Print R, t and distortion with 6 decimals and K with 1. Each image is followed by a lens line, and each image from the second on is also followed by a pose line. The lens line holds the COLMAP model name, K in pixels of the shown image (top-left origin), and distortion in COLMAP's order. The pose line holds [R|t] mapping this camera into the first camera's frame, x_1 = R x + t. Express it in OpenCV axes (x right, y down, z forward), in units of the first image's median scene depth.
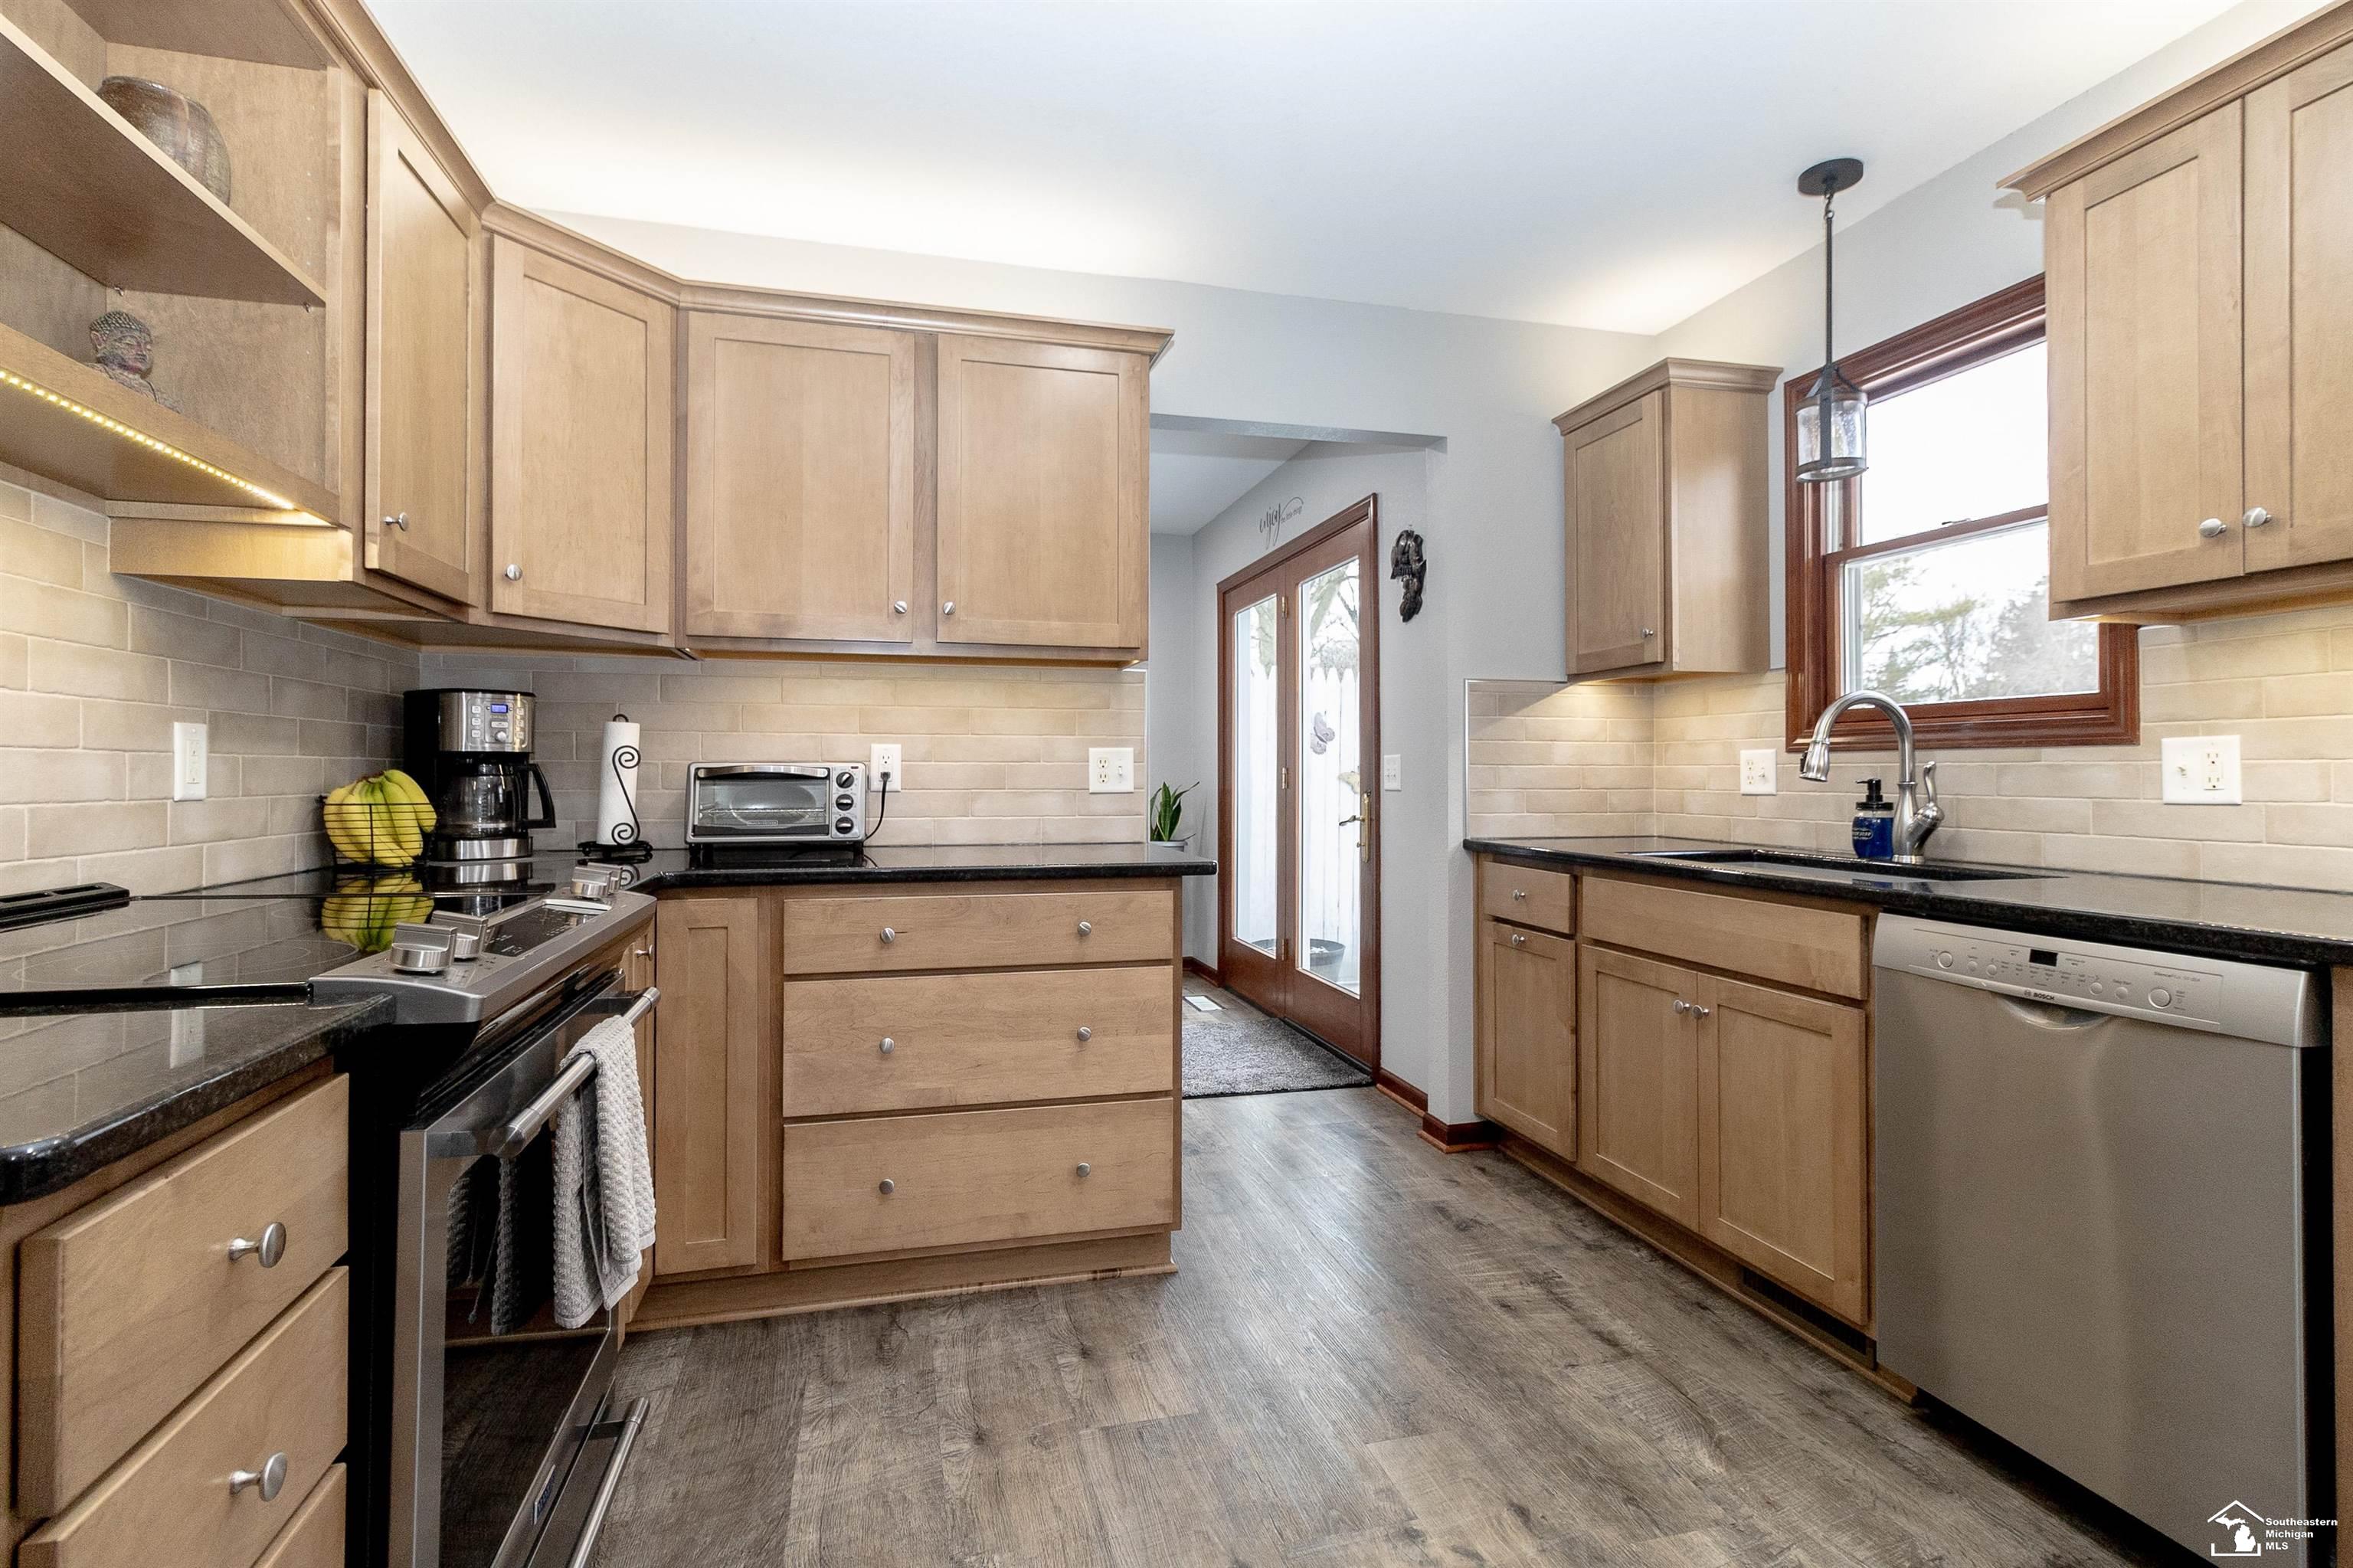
lens RADIAL K [[1081.0, 0, 1171.6], [0, 1081.0, 771.2], [0, 0, 1]] dist [0.000186, 0.000130]
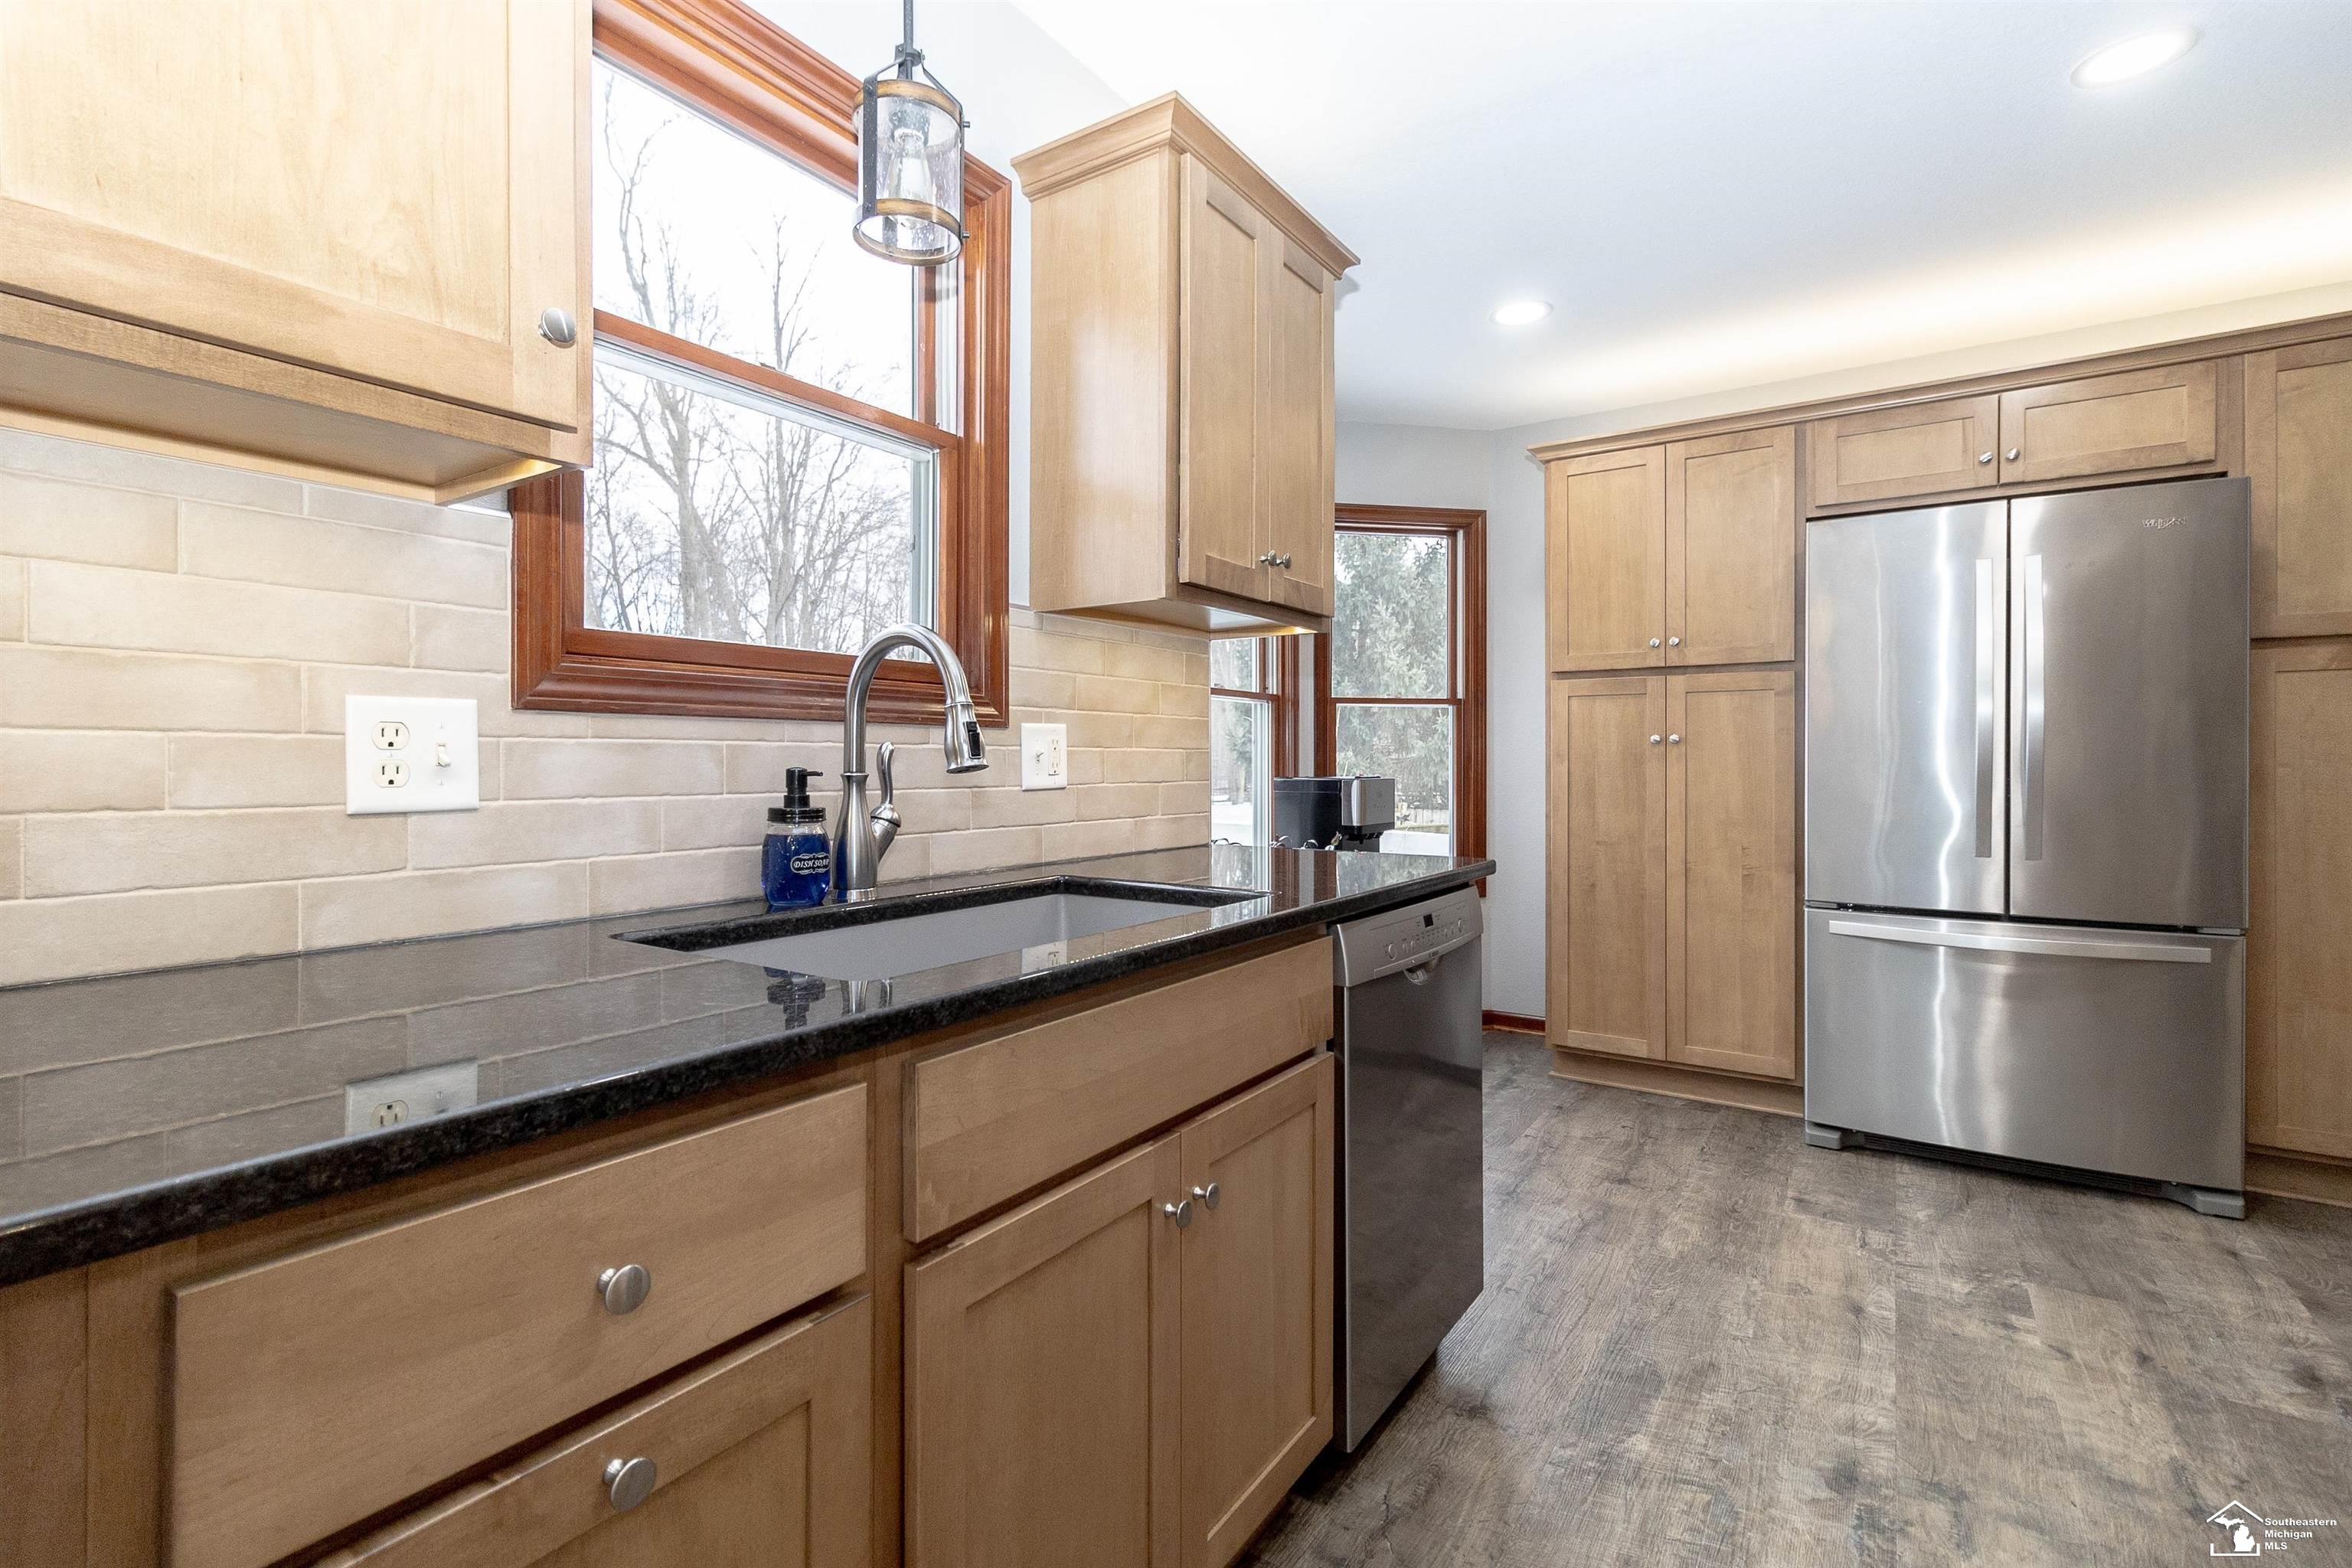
lens RADIAL K [[1080.5, 0, 1176.4], [0, 1080.5, 769.5], [0, 0, 1]] dist [0.000186, 0.000130]
pose [[-0.658330, -0.002875, 0.752724, 0.080050], [-0.000310, 0.999994, 0.003548, 0.005987], [-0.752729, 0.002102, -0.658327, 1.234558]]
